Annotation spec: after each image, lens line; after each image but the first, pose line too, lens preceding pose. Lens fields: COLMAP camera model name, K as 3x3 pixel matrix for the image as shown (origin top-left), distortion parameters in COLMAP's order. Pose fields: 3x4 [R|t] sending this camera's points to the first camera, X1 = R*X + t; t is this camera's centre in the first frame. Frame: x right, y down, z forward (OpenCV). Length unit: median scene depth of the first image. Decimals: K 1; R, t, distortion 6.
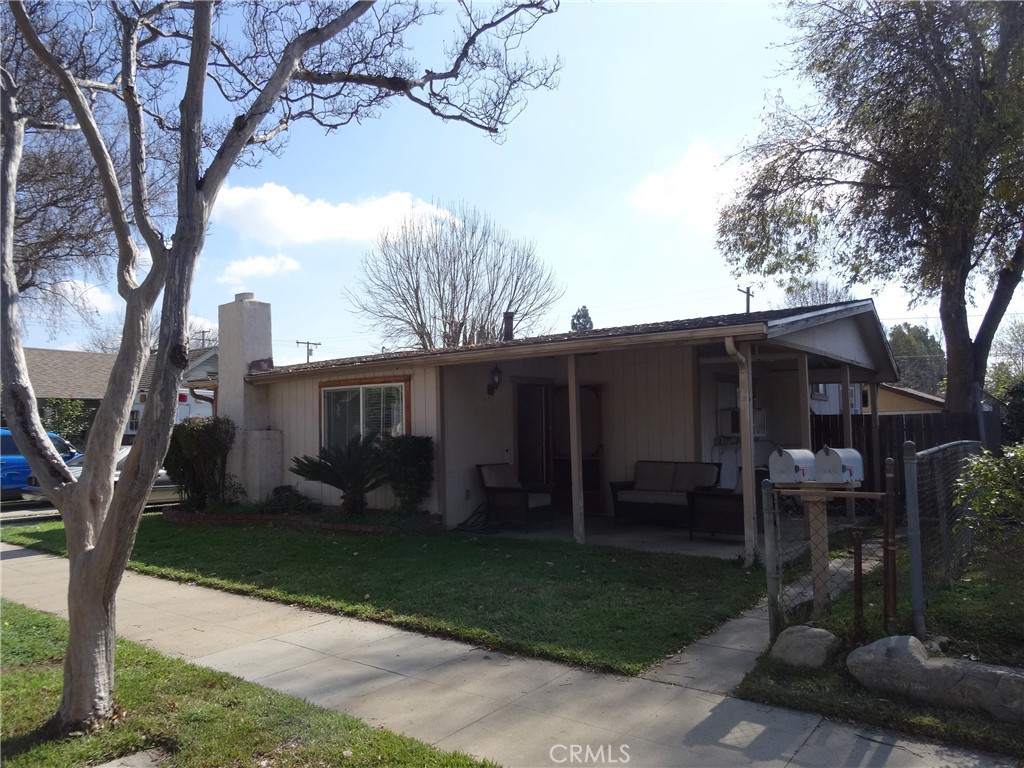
lens RADIAL K [[735.5, 0, 511.1], [0, 735.5, 384.9], [0, 0, 1]] dist [-0.003278, -0.003168]
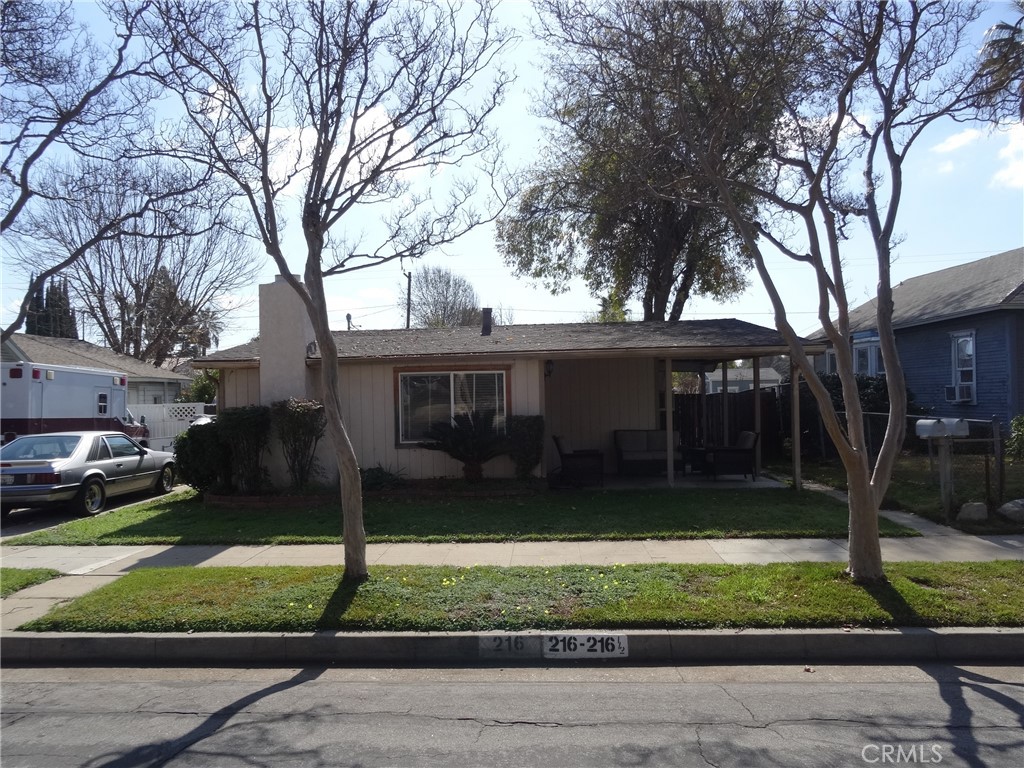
lens RADIAL K [[735.5, 0, 511.1], [0, 735.5, 384.9], [0, 0, 1]] dist [-0.003278, -0.003168]
pose [[0.817726, 0.001957, 0.575604, -0.407374], [-0.026172, 0.999086, 0.033785, -0.010248], [-0.575012, -0.042692, 0.817031, 0.007870]]
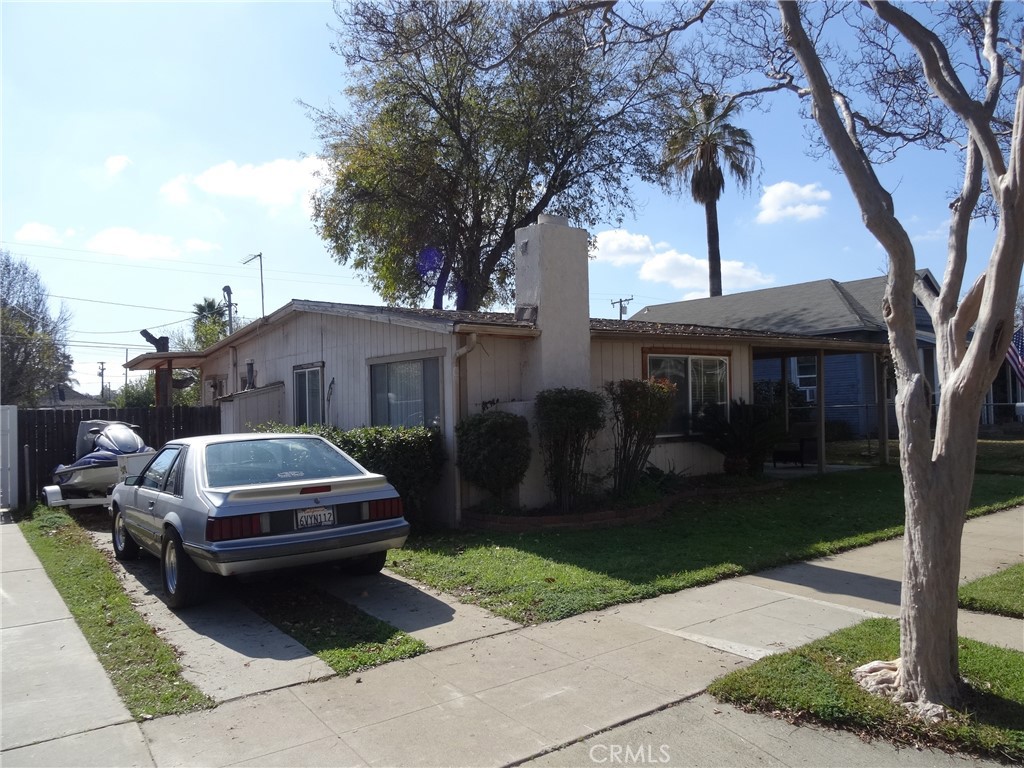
lens RADIAL K [[735.5, 0, 511.1], [0, 735.5, 384.9], [0, 0, 1]] dist [-0.003278, -0.003168]
pose [[0.274727, 0.033560, 0.960936, -0.641964], [-0.041073, 0.998888, -0.023143, 0.038540], [-0.960645, -0.033110, 0.275800, 0.495036]]
